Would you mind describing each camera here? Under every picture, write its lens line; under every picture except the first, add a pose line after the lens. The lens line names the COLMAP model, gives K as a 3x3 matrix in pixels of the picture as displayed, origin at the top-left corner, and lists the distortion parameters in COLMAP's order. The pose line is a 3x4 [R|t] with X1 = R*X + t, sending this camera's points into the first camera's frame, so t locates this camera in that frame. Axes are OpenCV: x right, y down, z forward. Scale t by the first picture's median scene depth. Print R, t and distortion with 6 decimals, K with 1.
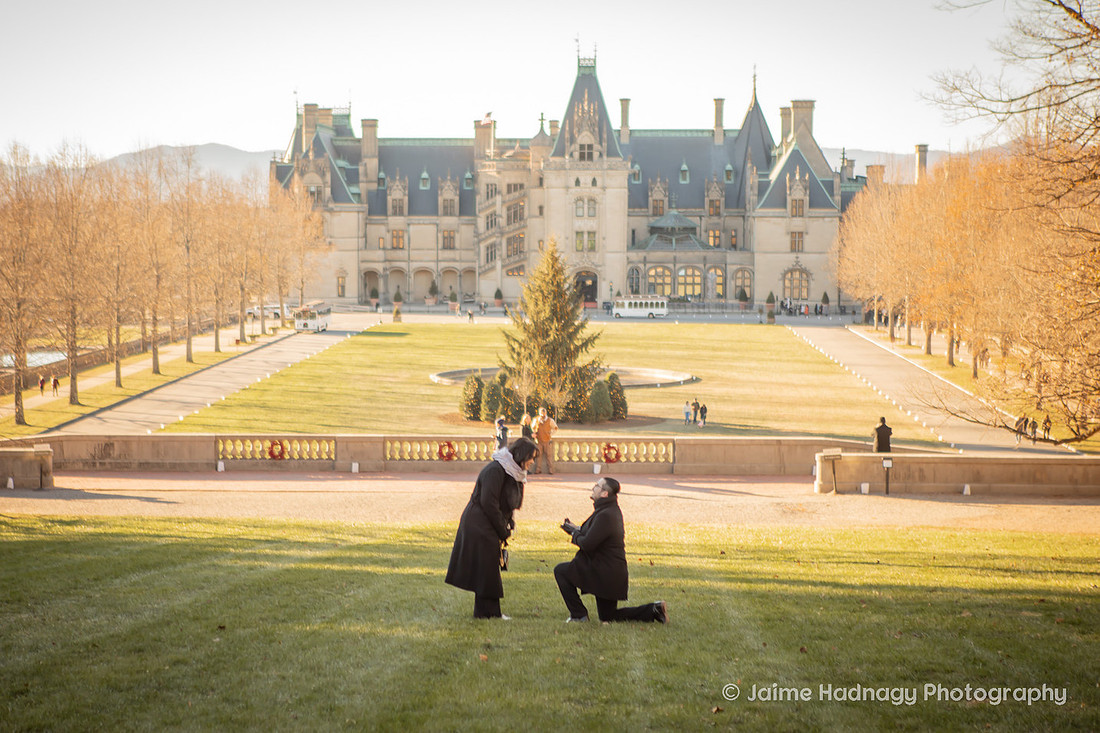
lens RADIAL K [[2152.6, 0, 544.2], [0, 2152.6, 360.2], [0, 0, 1]] dist [0.223781, 0.000000]
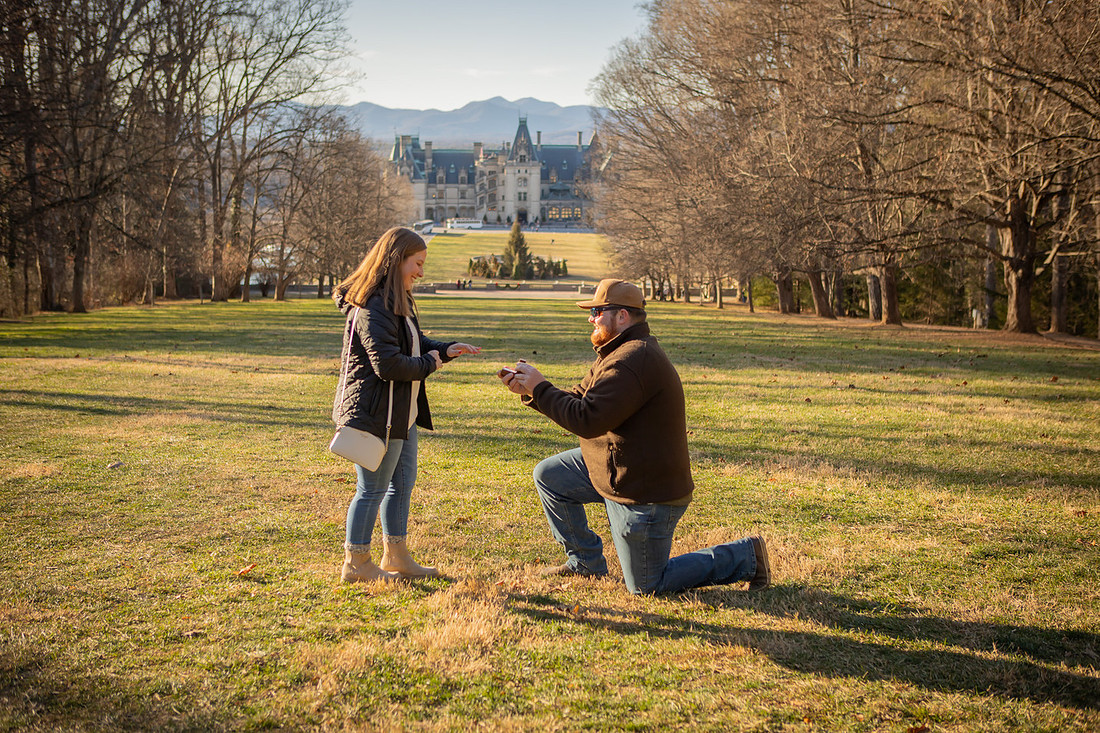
lens RADIAL K [[1388.3, 0, 551.8], [0, 1388.3, 367.4], [0, 0, 1]] dist [0.024928, 0.000000]
pose [[0.998518, -0.001570, 0.054404, -0.031110], [-0.003955, 0.994848, 0.101300, -0.022874], [-0.054283, -0.101365, 0.993367, -0.517956]]
